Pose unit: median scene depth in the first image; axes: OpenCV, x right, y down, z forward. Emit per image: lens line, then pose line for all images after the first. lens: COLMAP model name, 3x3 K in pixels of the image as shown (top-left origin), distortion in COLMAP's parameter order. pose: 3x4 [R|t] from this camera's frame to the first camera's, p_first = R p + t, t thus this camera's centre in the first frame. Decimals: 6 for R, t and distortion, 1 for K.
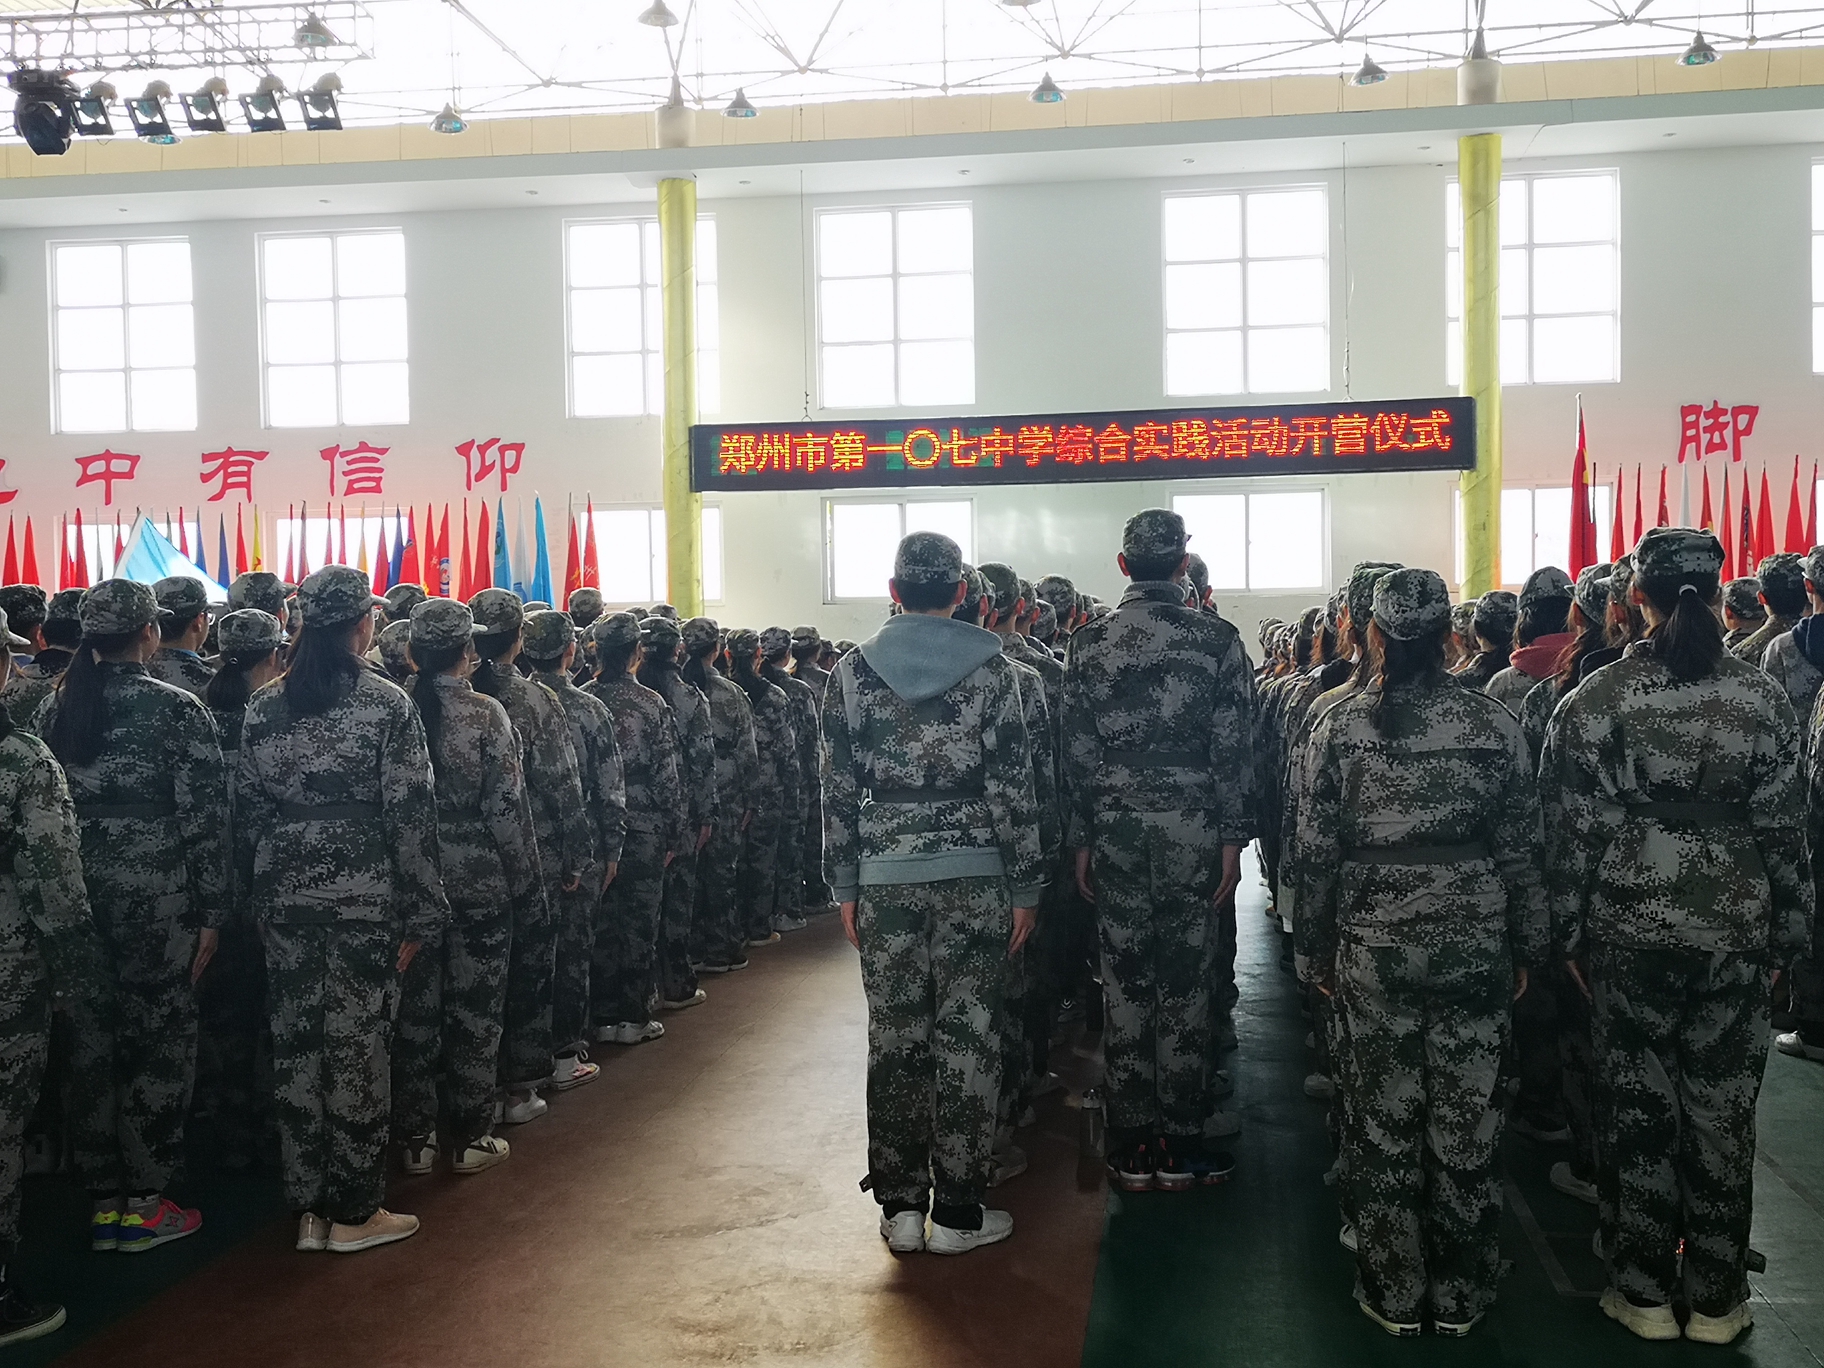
lens RADIAL K [[2038.5, 0, 912.0], [0, 2038.5, 684.0], [0, 0, 1]] dist [-0.081838, 0.632853]
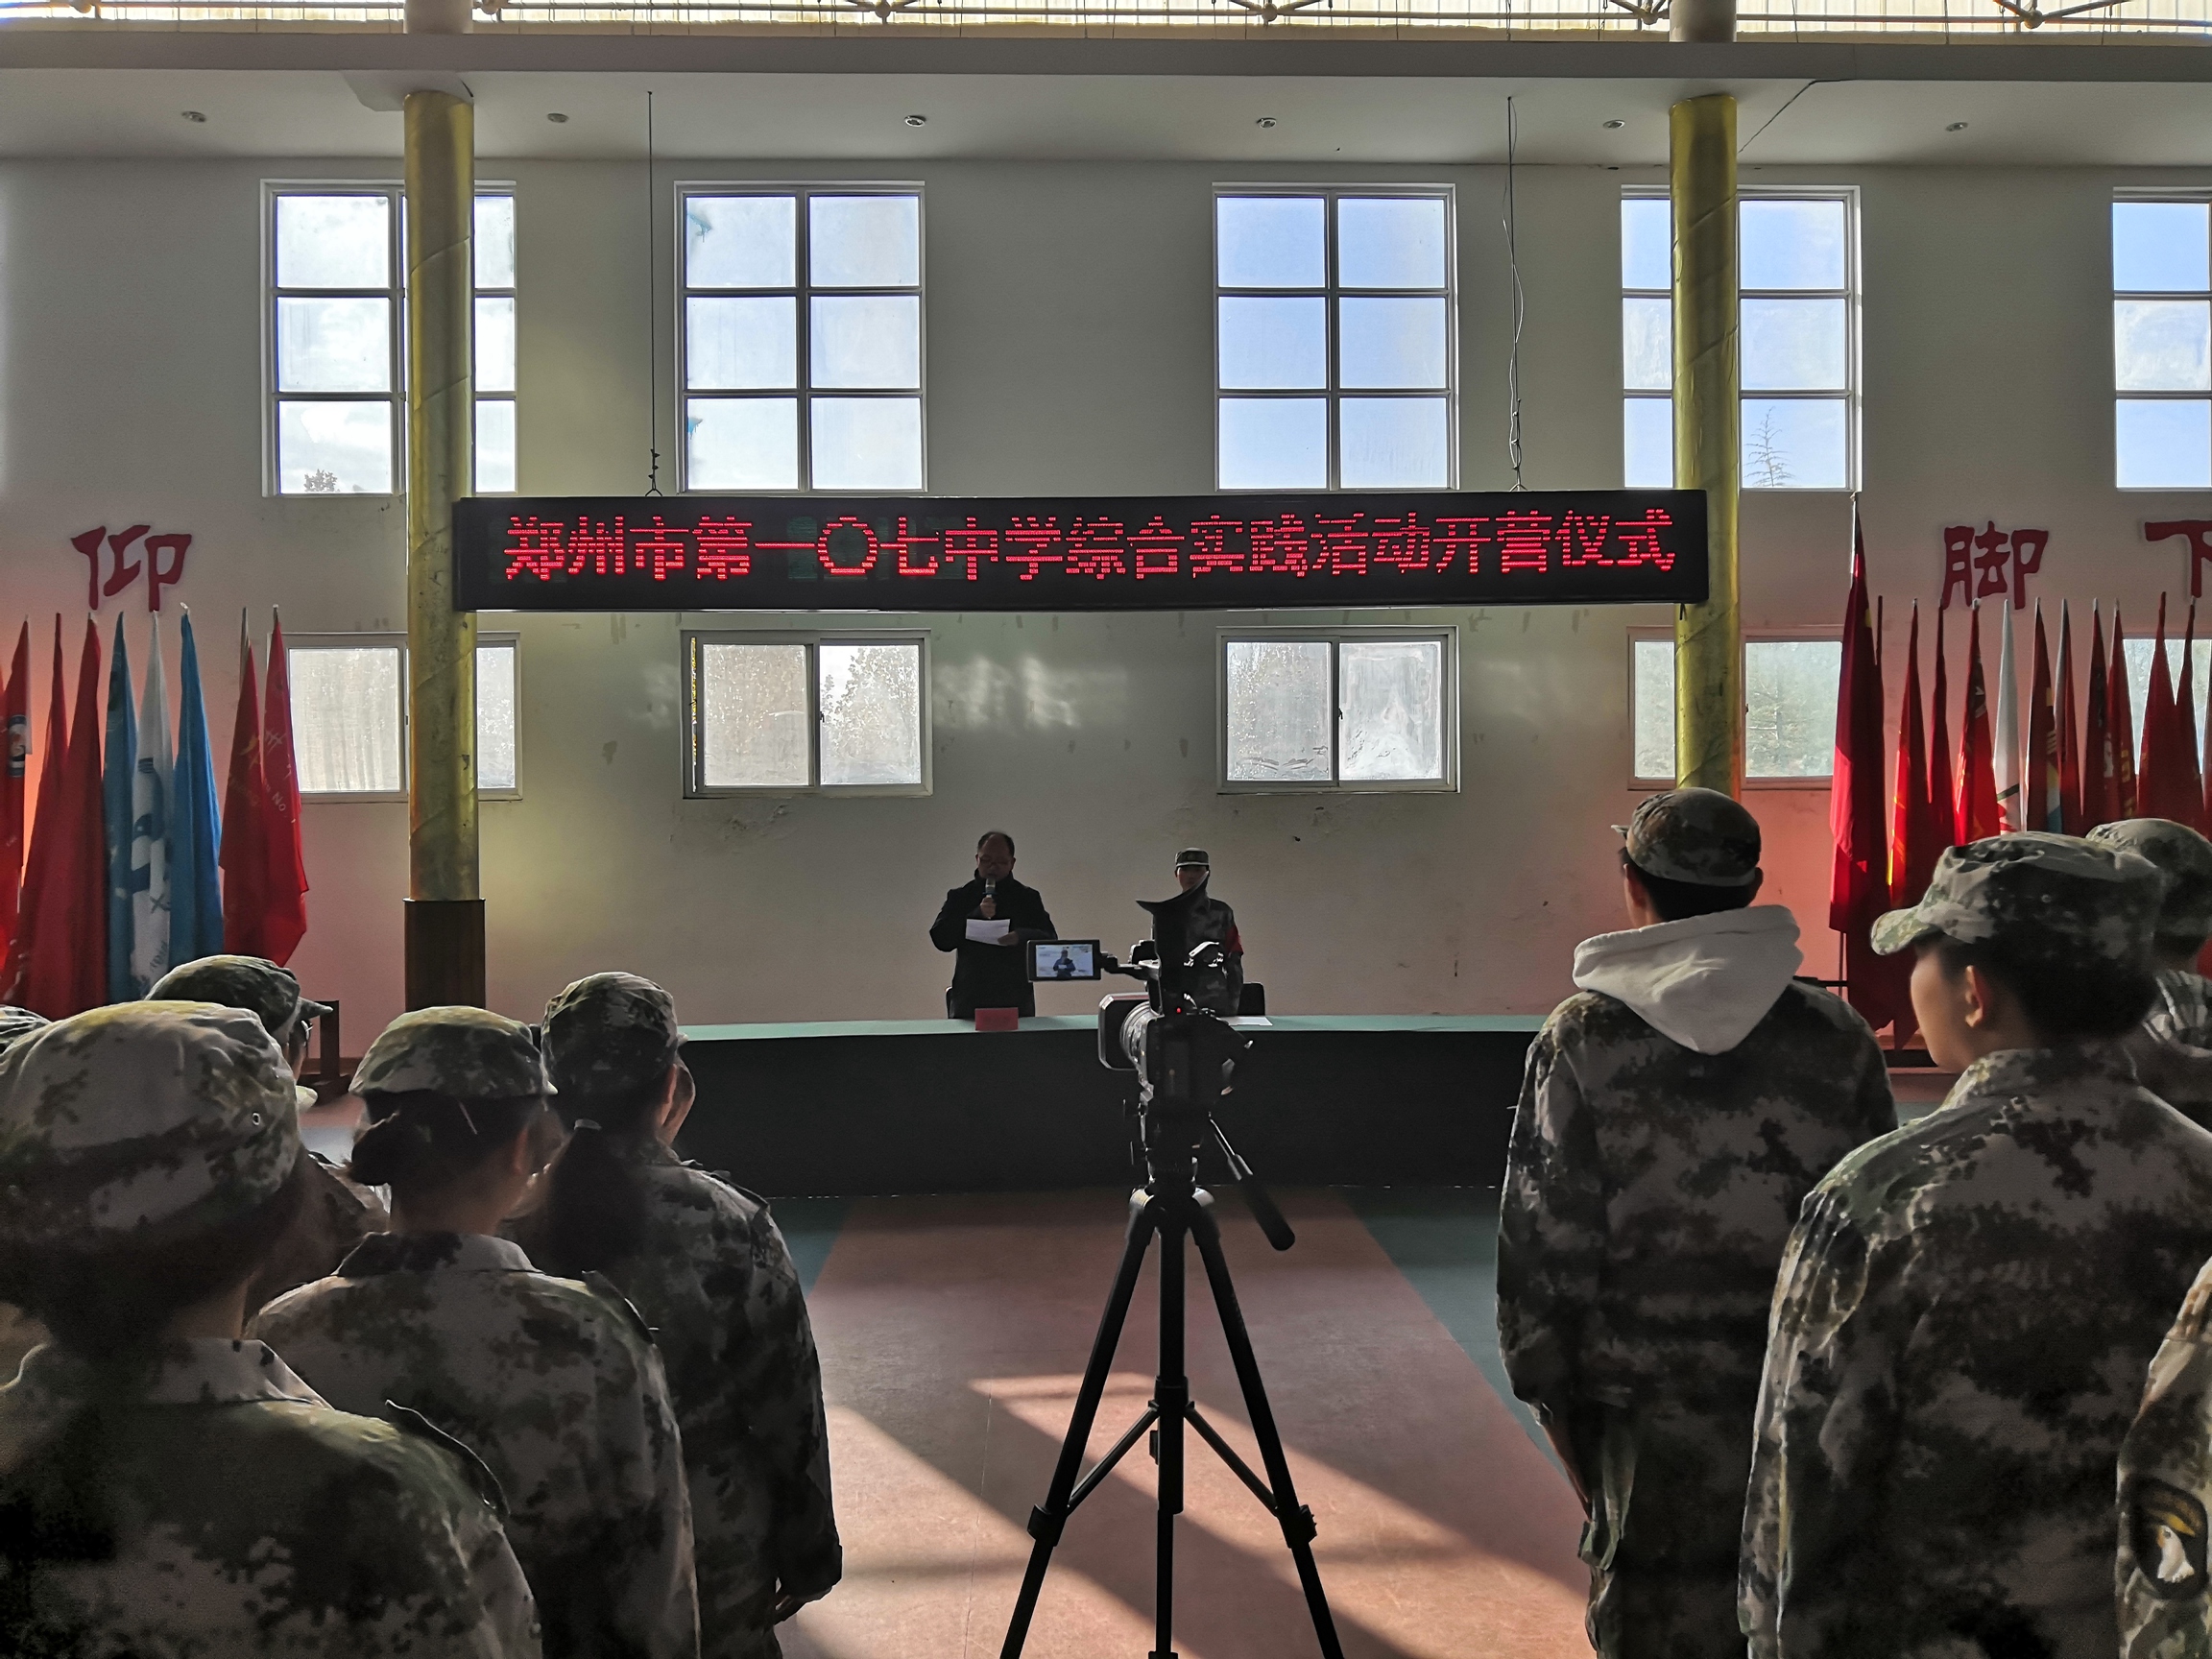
lens RADIAL K [[1560.5, 0, 1107.8], [0, 1560.5, 782.3], [0, 0, 1]] dist [0.038814, -0.002496]
pose [[0.982198, 0.011177, 0.187514, -0.005642], [-0.001920, 0.998773, -0.049476, -0.021700], [-0.187837, 0.048235, 0.981015, 0.525567]]
